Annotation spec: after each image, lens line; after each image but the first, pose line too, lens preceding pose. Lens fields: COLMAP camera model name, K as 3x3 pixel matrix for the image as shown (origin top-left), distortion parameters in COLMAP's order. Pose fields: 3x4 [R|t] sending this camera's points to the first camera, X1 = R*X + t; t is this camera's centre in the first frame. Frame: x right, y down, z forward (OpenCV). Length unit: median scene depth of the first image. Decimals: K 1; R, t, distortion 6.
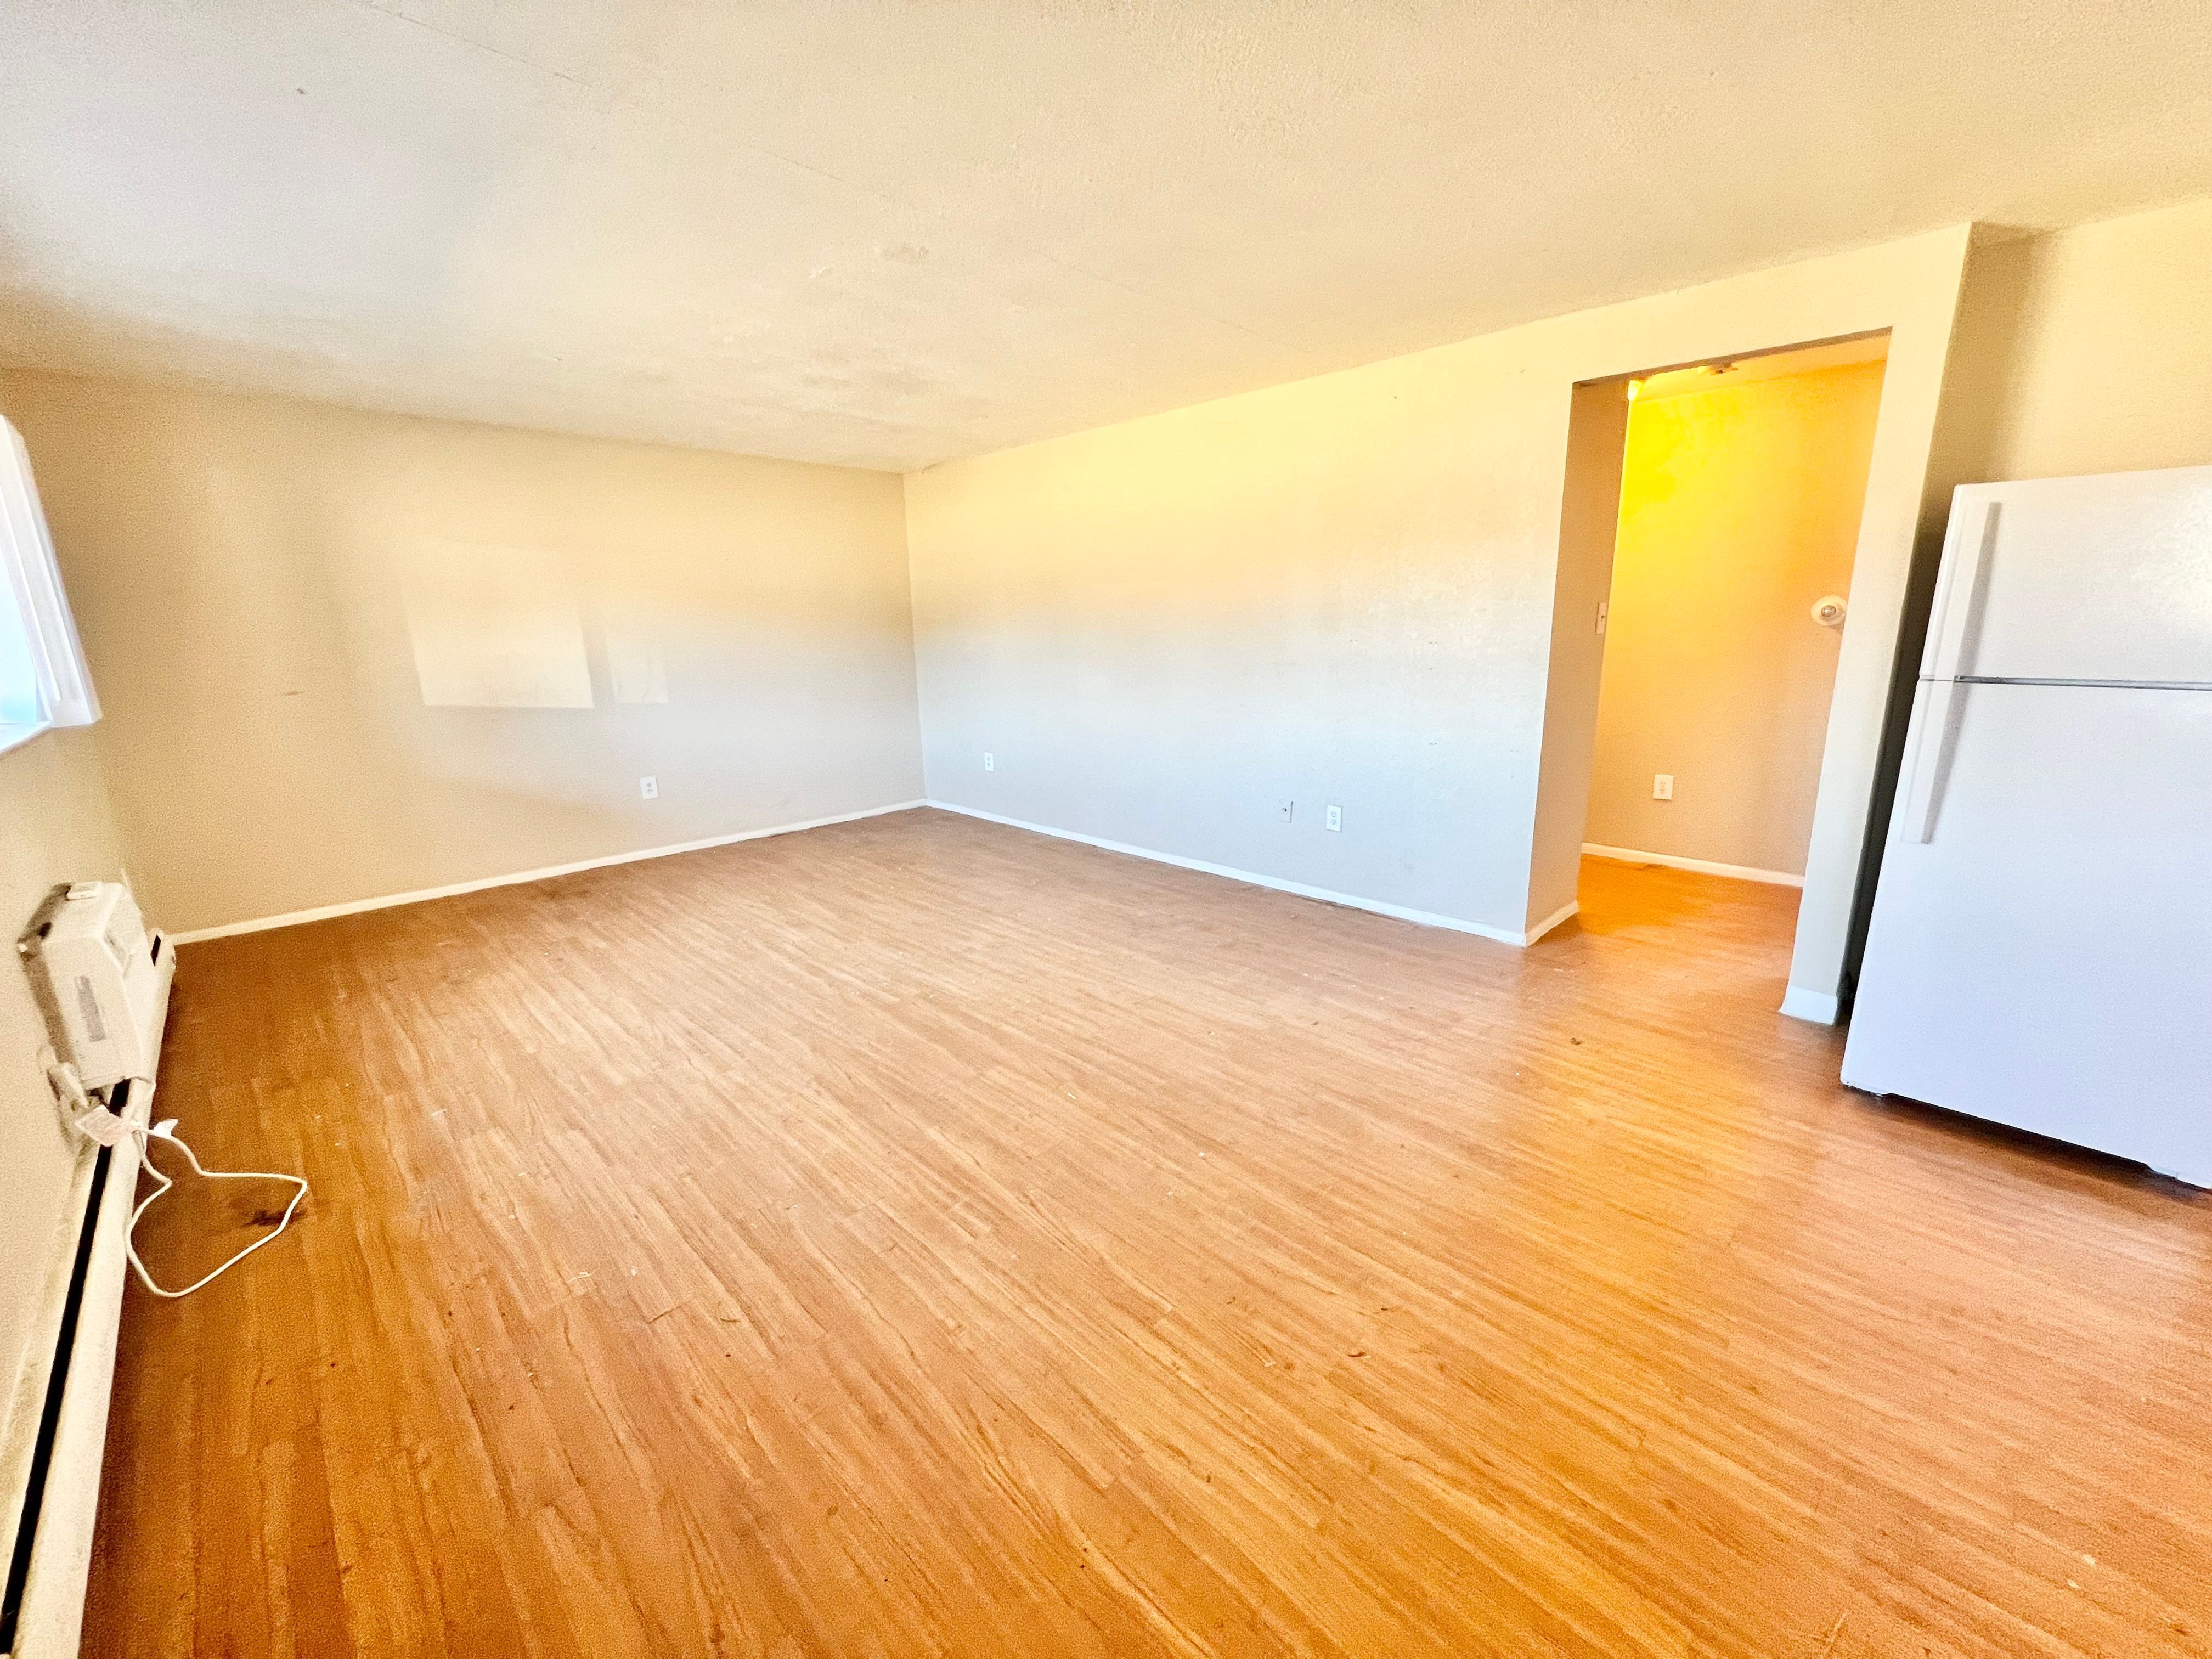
lens RADIAL K [[880.8, 0, 1095.9], [0, 880.8, 822.8], [0, 0, 1]] dist [-0.002099, 0.000601]
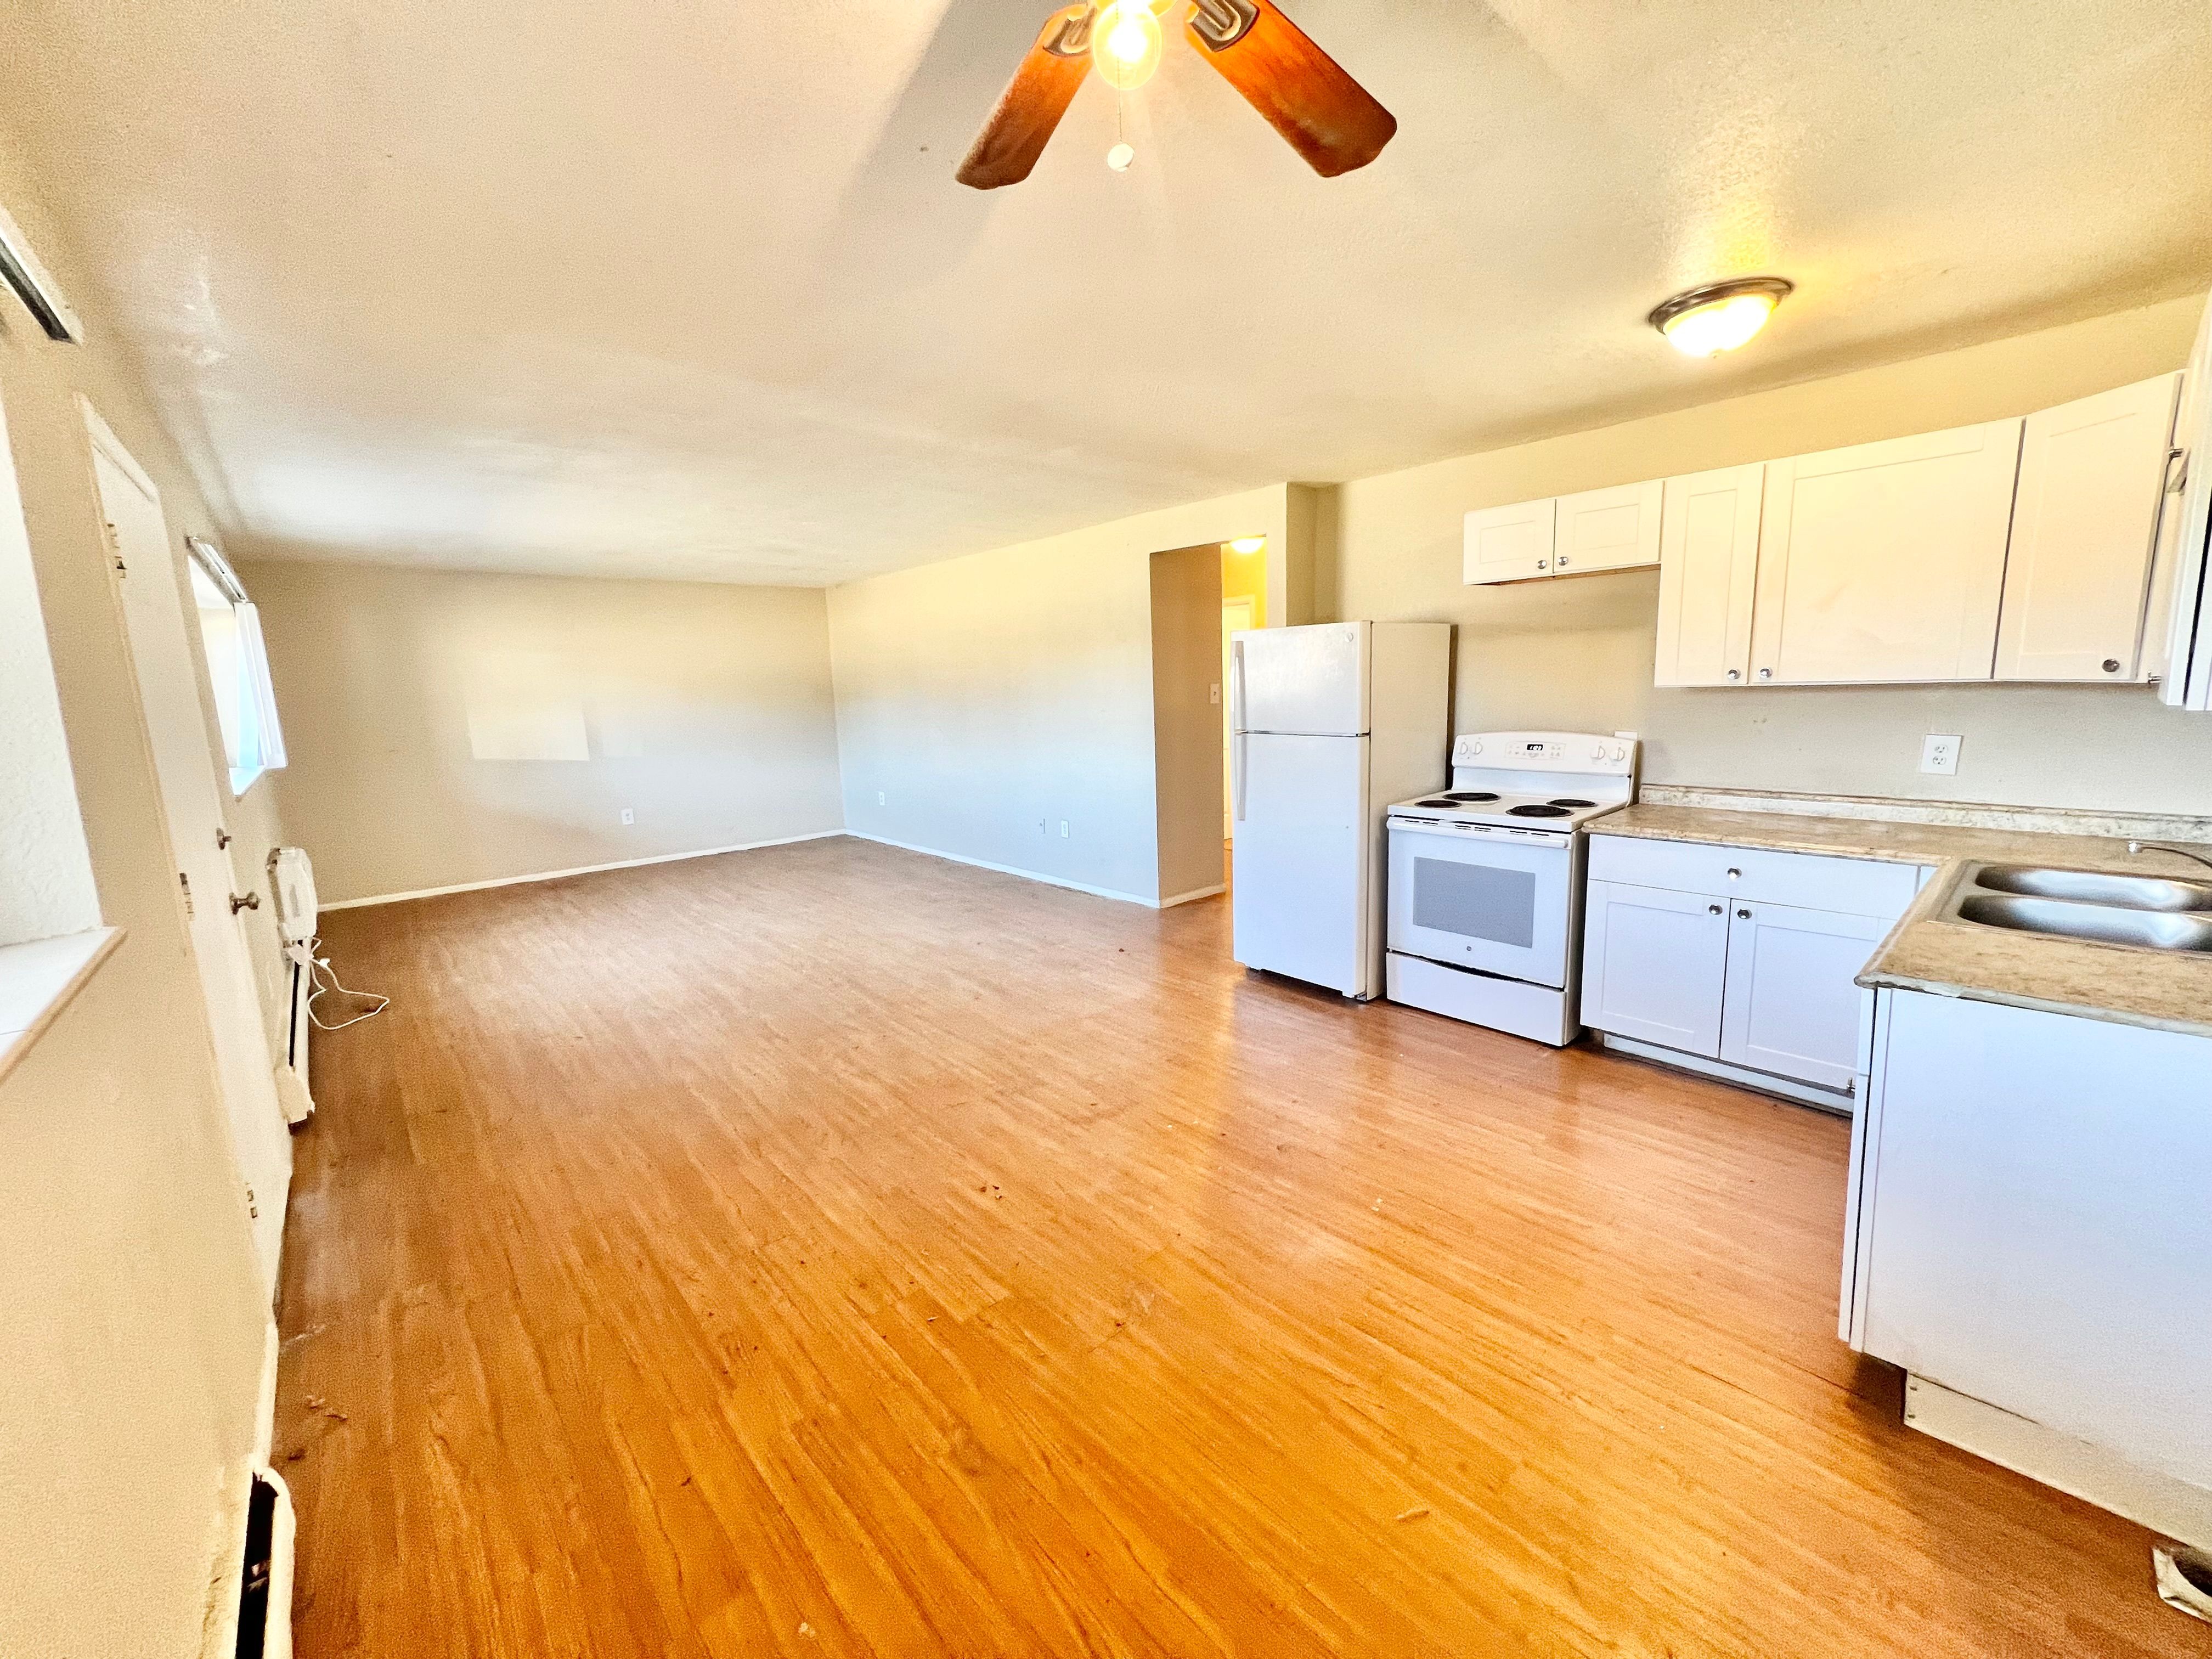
lens RADIAL K [[880.8, 0, 1096.8], [0, 880.8, 821.8], [0, 0, 1]] dist [-0.002099, 0.000601]
pose [[0.998503, -0.005273, -0.054439, 0.586305], [0.001621, 0.997759, -0.066897, 0.116946], [0.054670, 0.066709, 0.996274, -0.666124]]
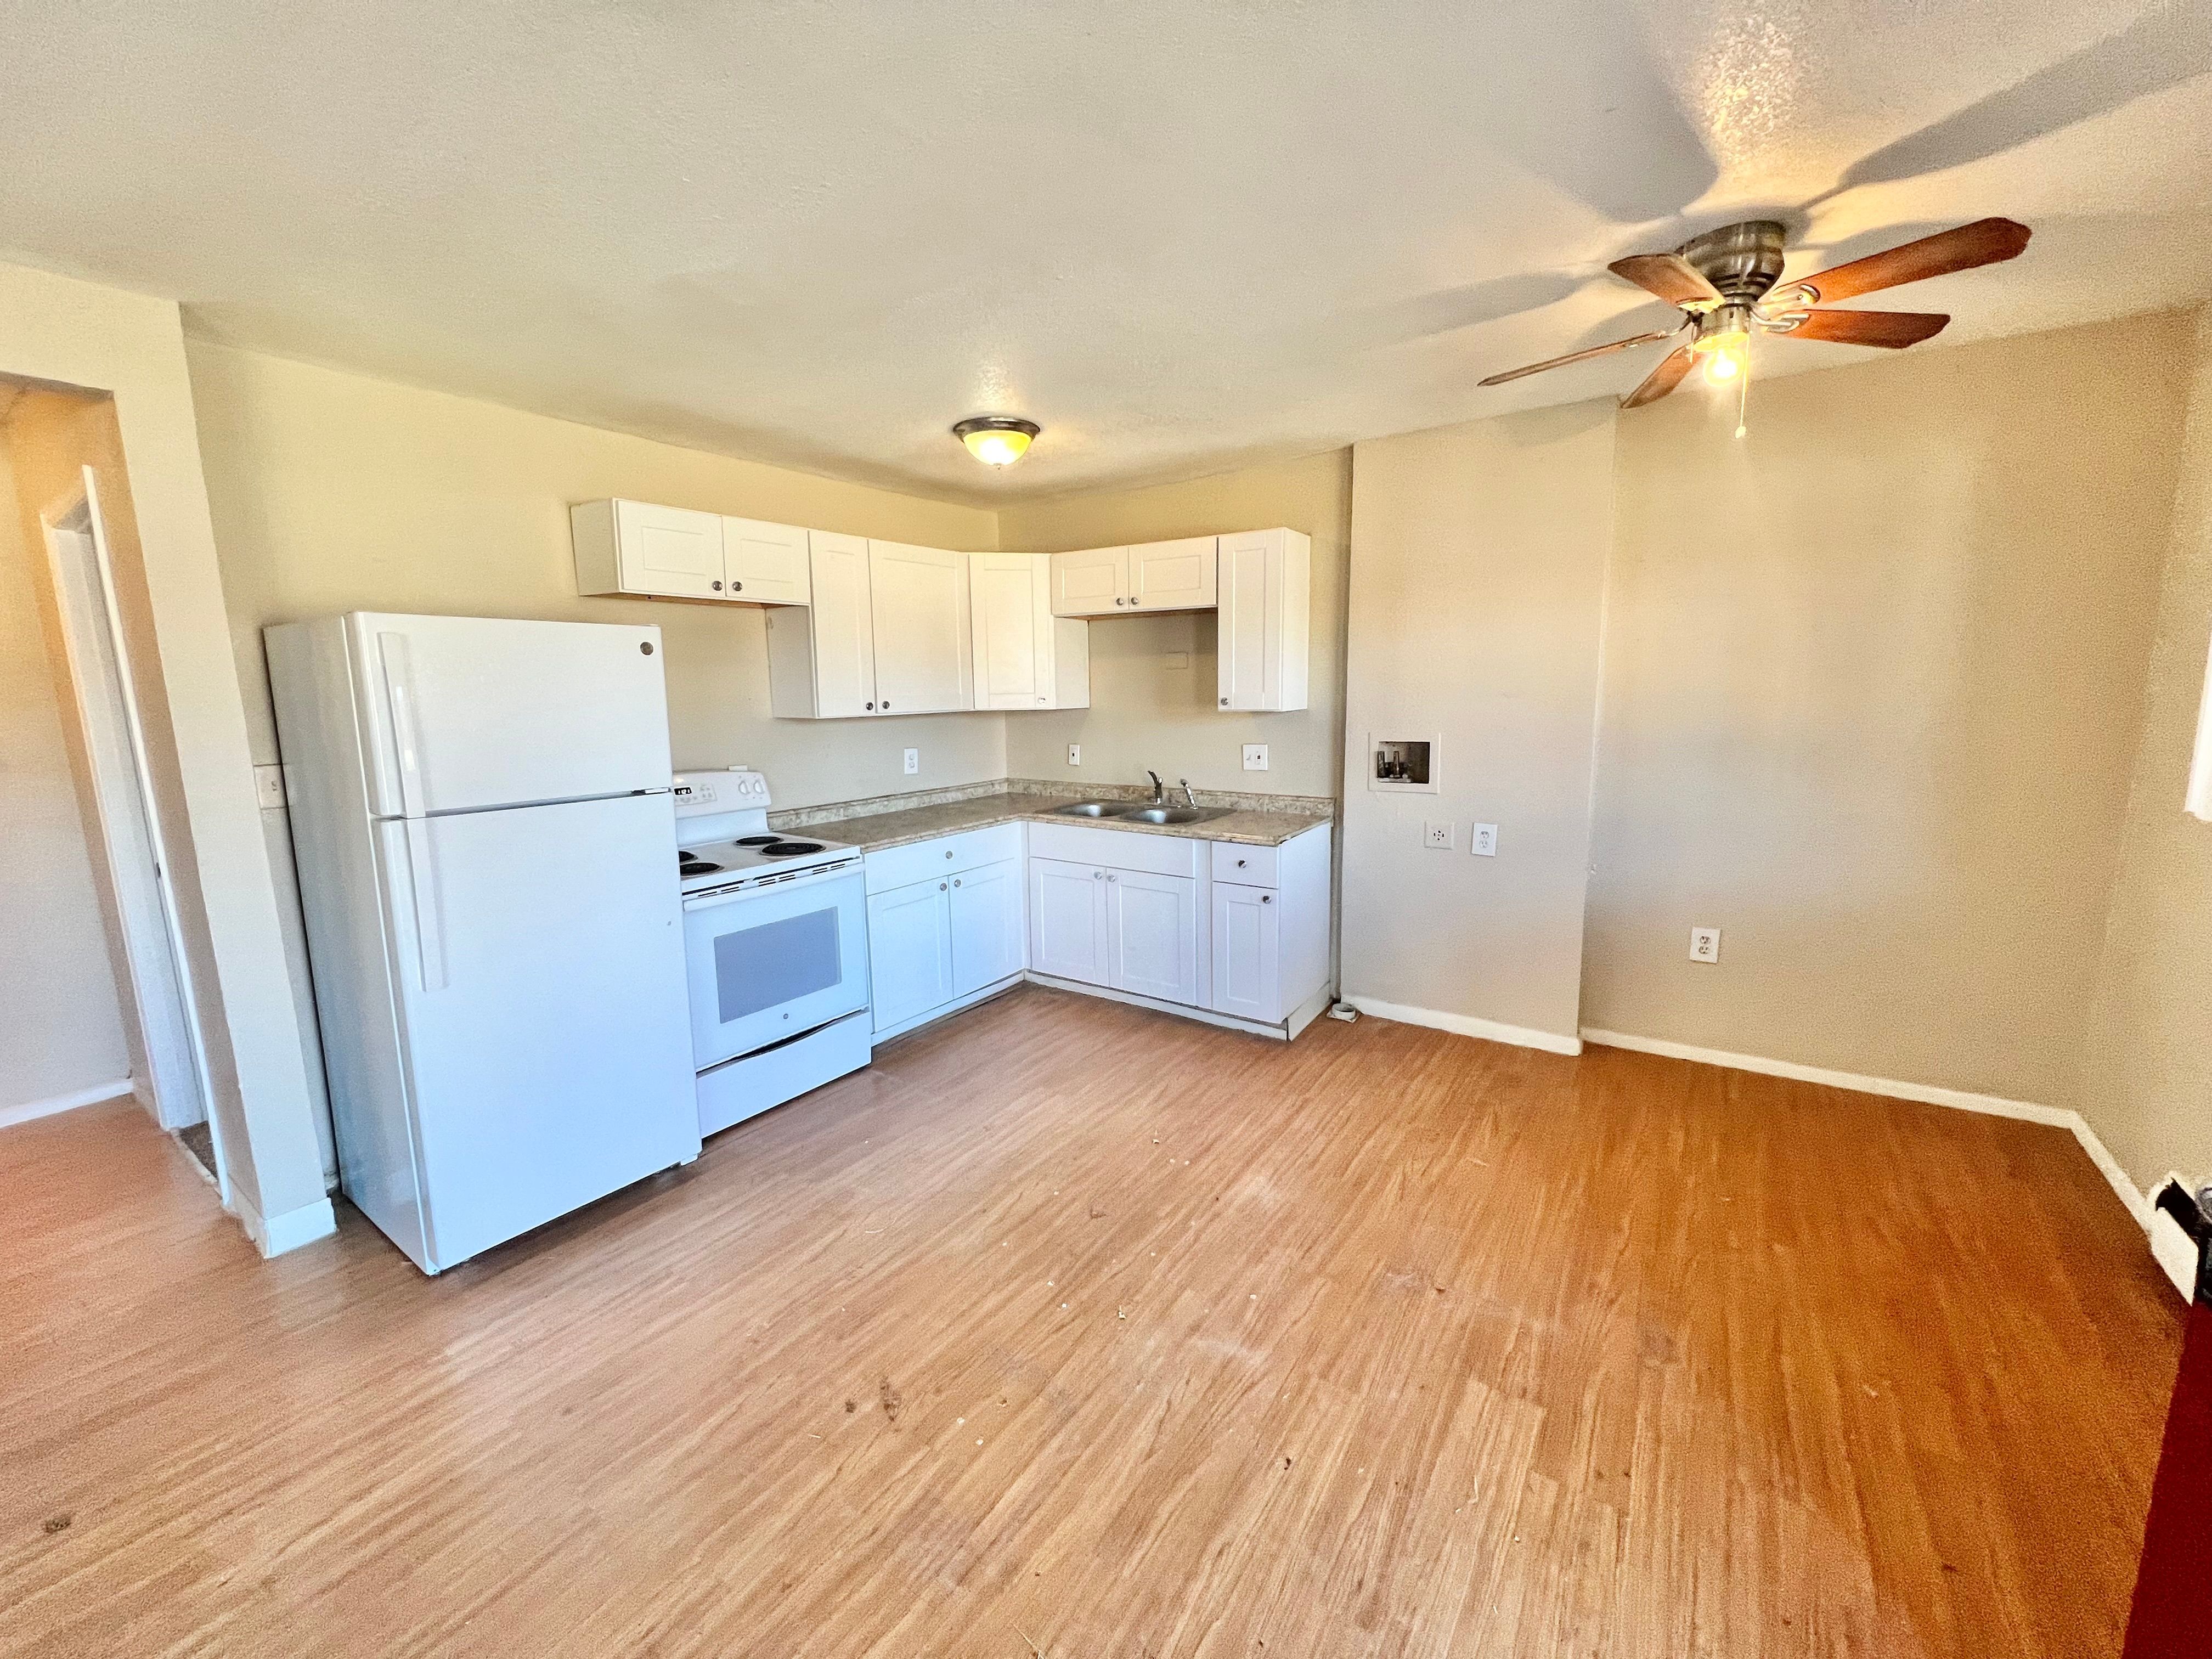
lens RADIAL K [[880.8, 0, 1098.2], [0, 880.8, 822.2], [0, 0, 1]] dist [-0.002099, 0.000601]
pose [[-0.186044, -0.125346, 0.974513, -0.058127], [0.242921, 0.955170, 0.169234, -0.105788], [-0.952038, 0.268214, -0.147255, 0.339407]]
